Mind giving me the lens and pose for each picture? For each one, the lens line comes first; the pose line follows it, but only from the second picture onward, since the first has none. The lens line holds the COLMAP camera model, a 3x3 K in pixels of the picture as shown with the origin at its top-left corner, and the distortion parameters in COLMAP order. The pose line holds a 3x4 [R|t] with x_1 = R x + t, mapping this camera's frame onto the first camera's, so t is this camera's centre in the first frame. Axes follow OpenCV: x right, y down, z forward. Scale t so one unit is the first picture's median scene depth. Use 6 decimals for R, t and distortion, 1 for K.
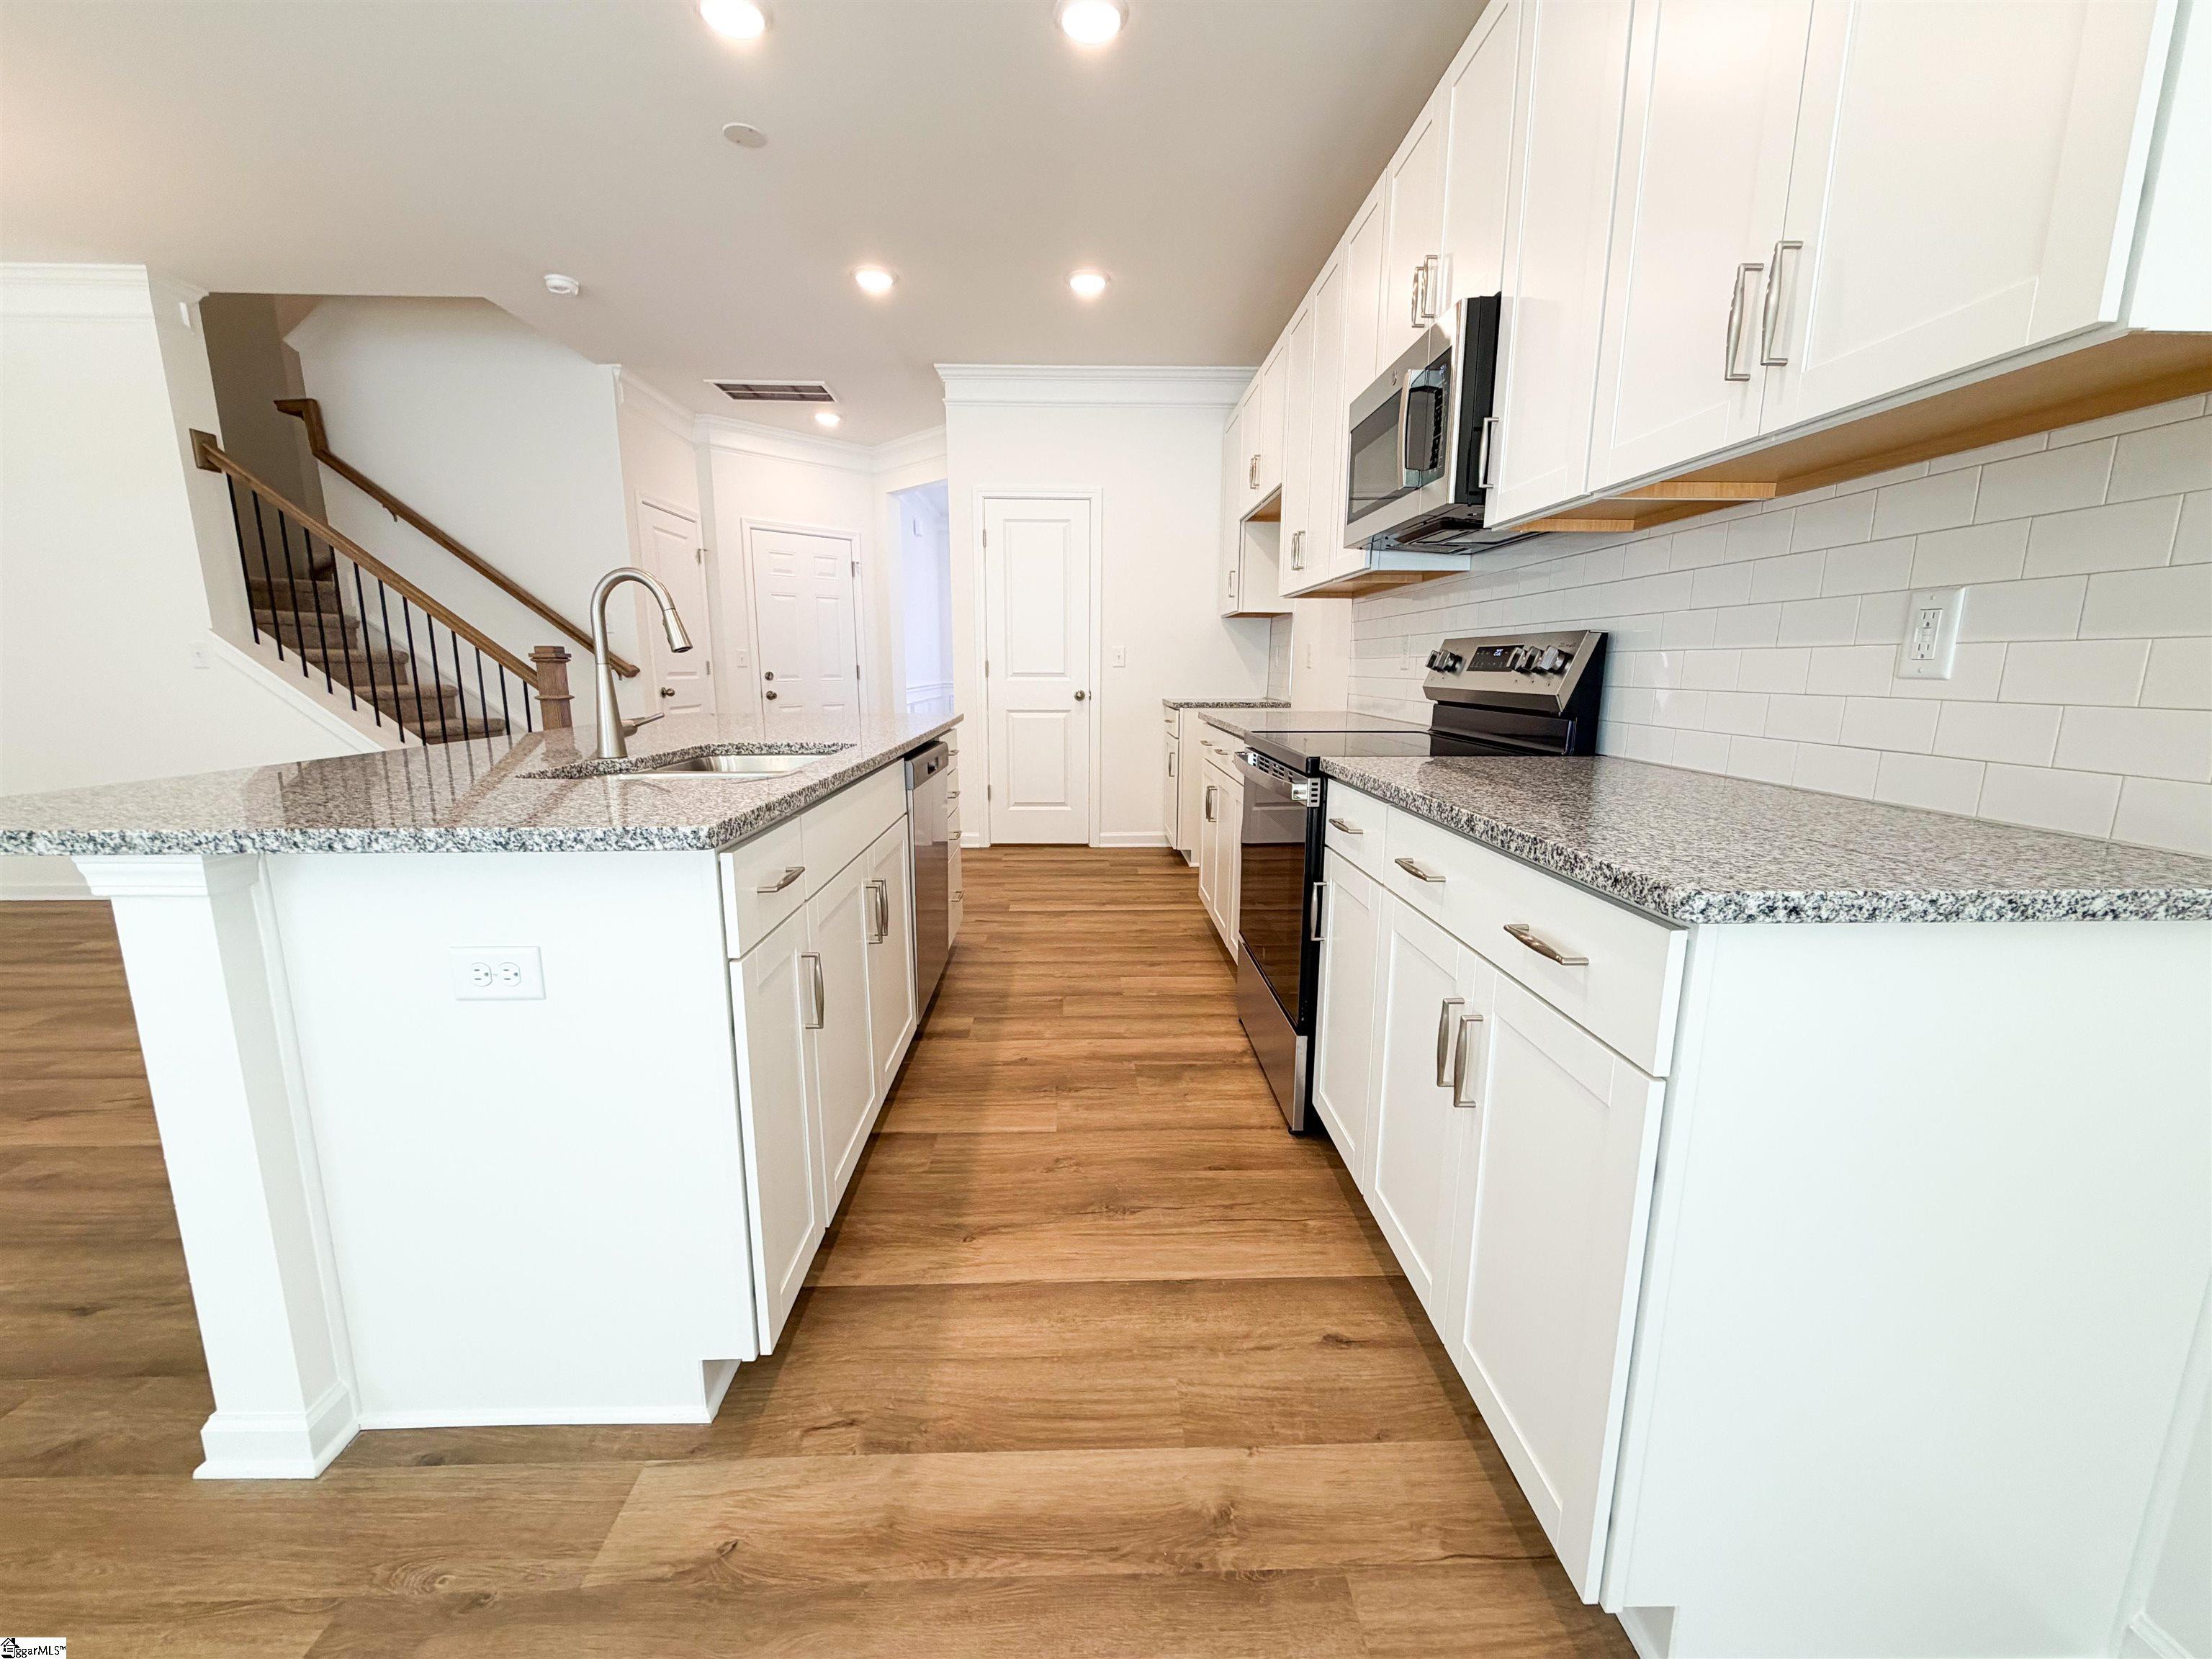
lens RADIAL K [[890.0, 0, 1097.6], [0, 890.0, 836.1], [0, 0, 1]] dist [-0.001073, -0.000457]
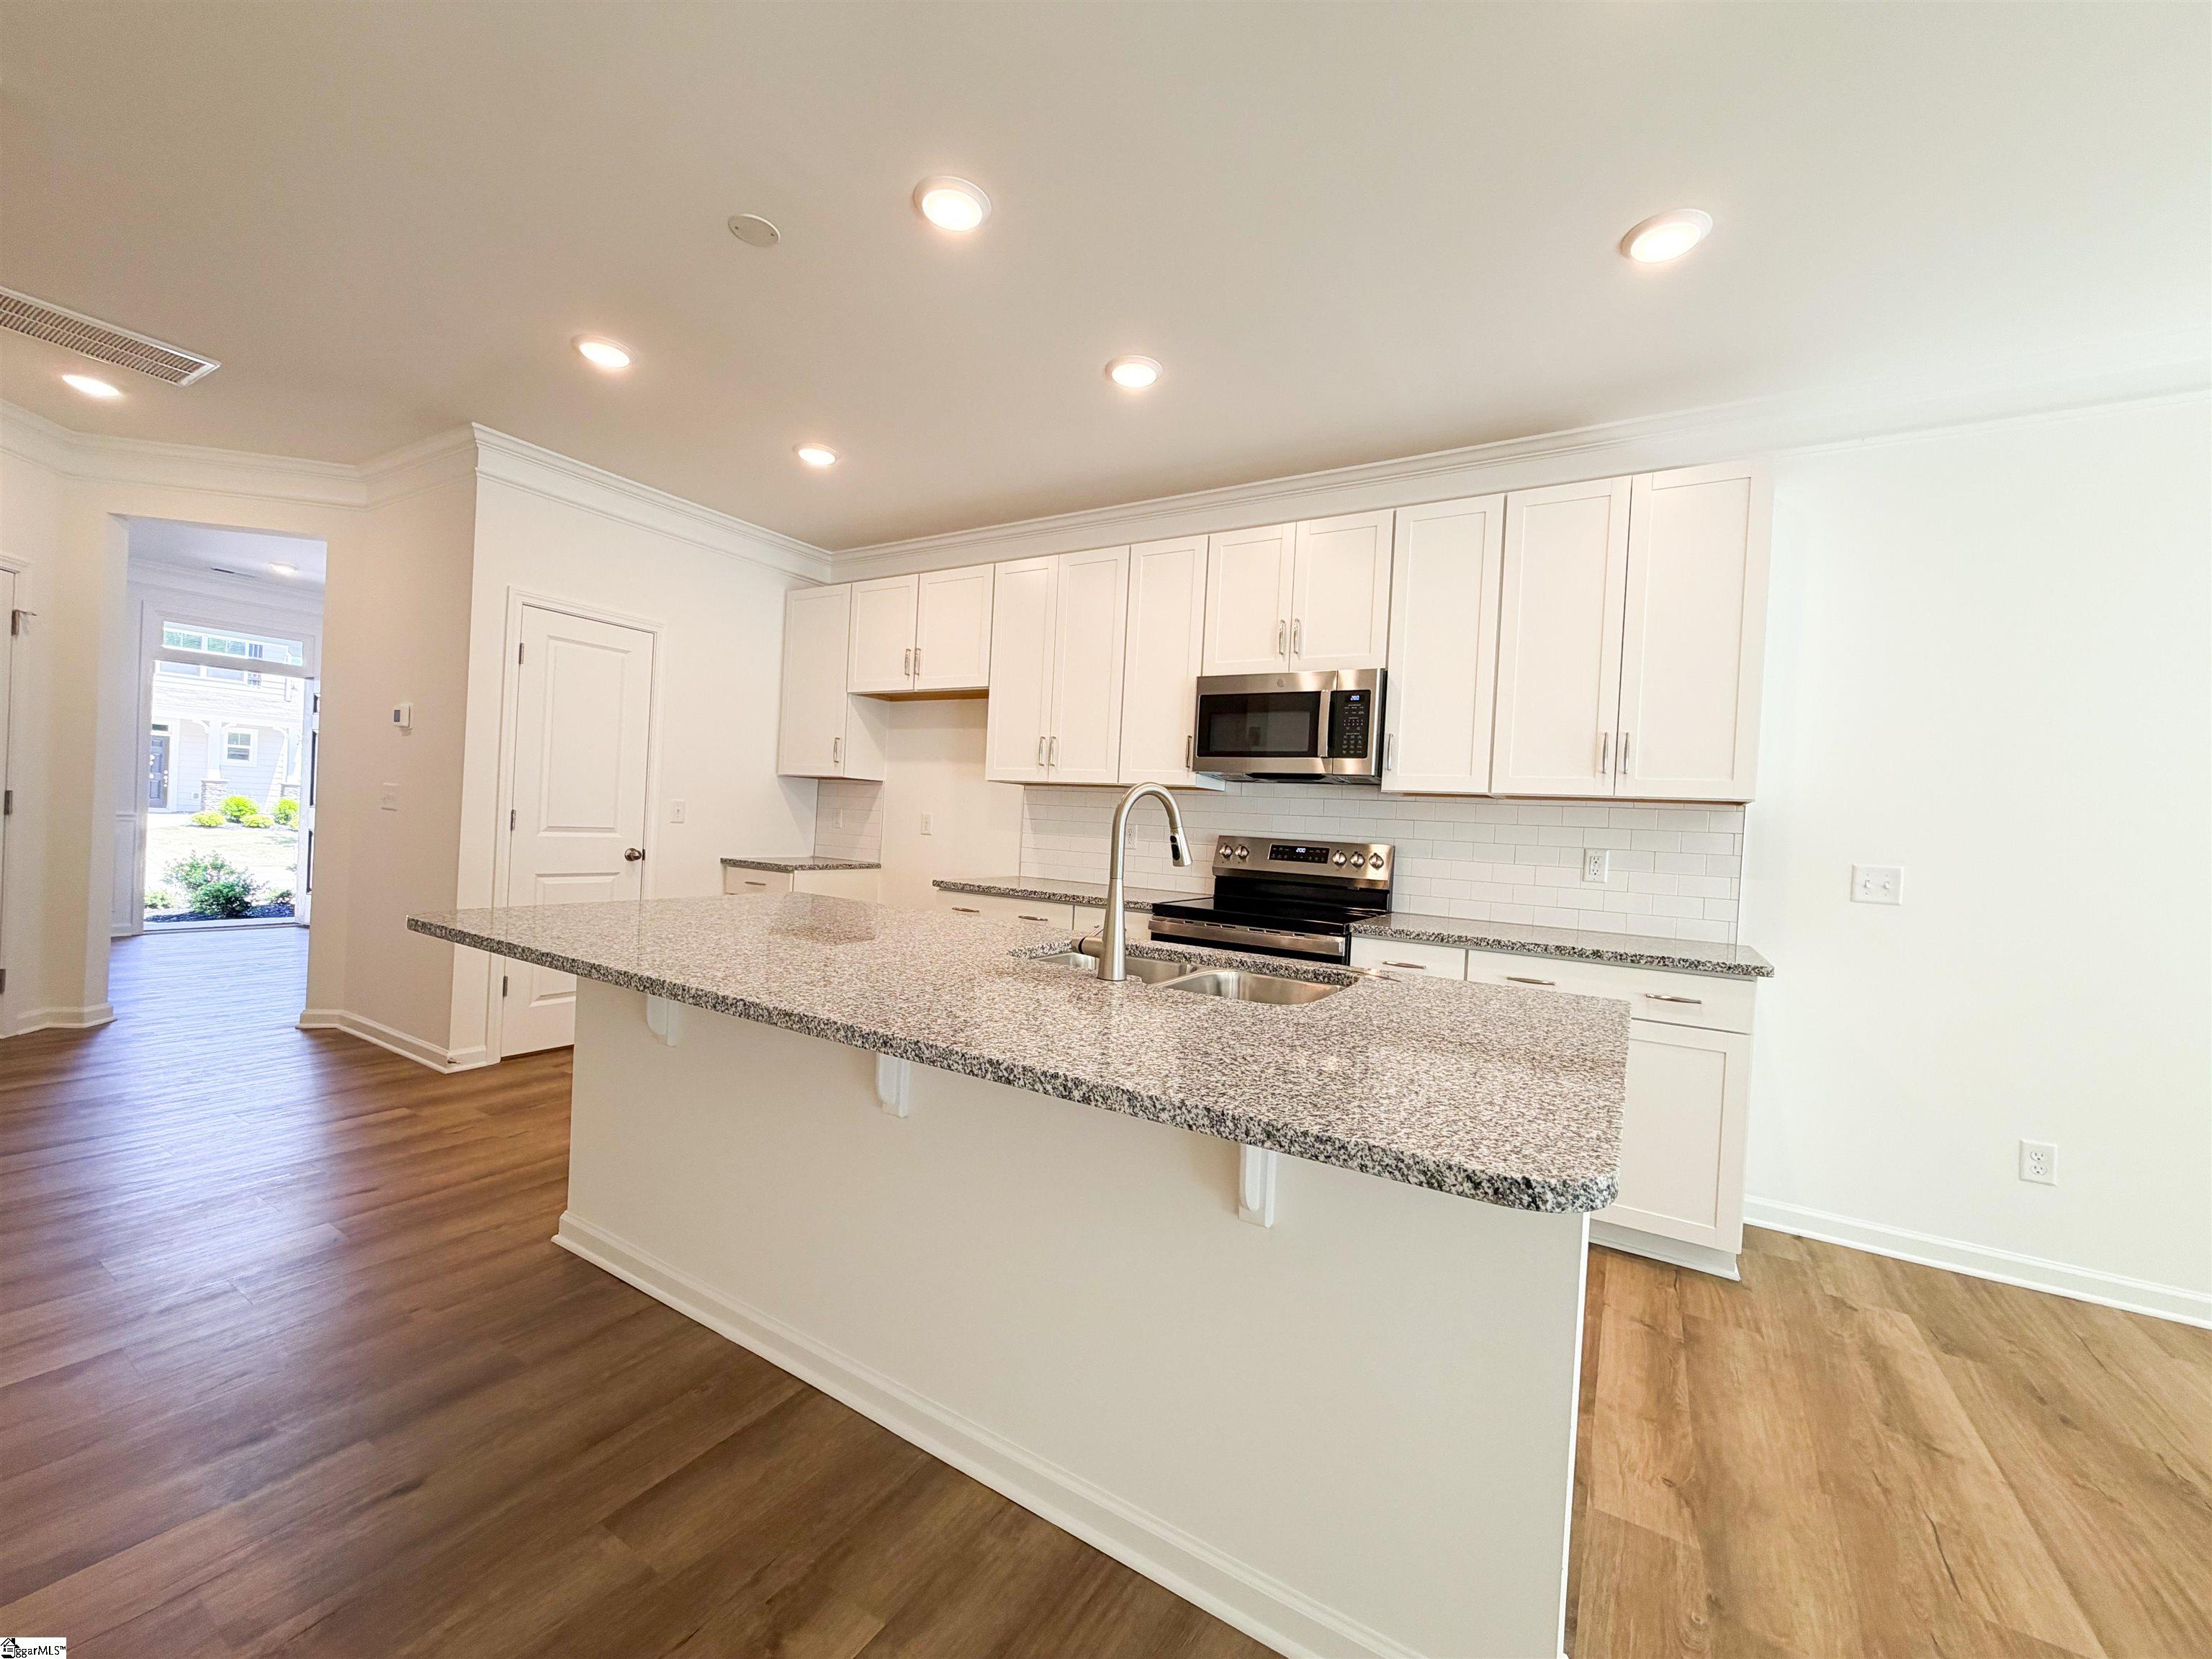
lens RADIAL K [[894.1, 0, 1106.0], [0, 894.1, 829.5], [0, 0, 1]] dist [0.000163, -0.000079]
pose [[0.538332, 0.017623, 0.842549, -1.730417], [0.108047, 0.990087, -0.089744, -0.207863], [-0.835778, 0.139347, 0.531091, 0.646927]]
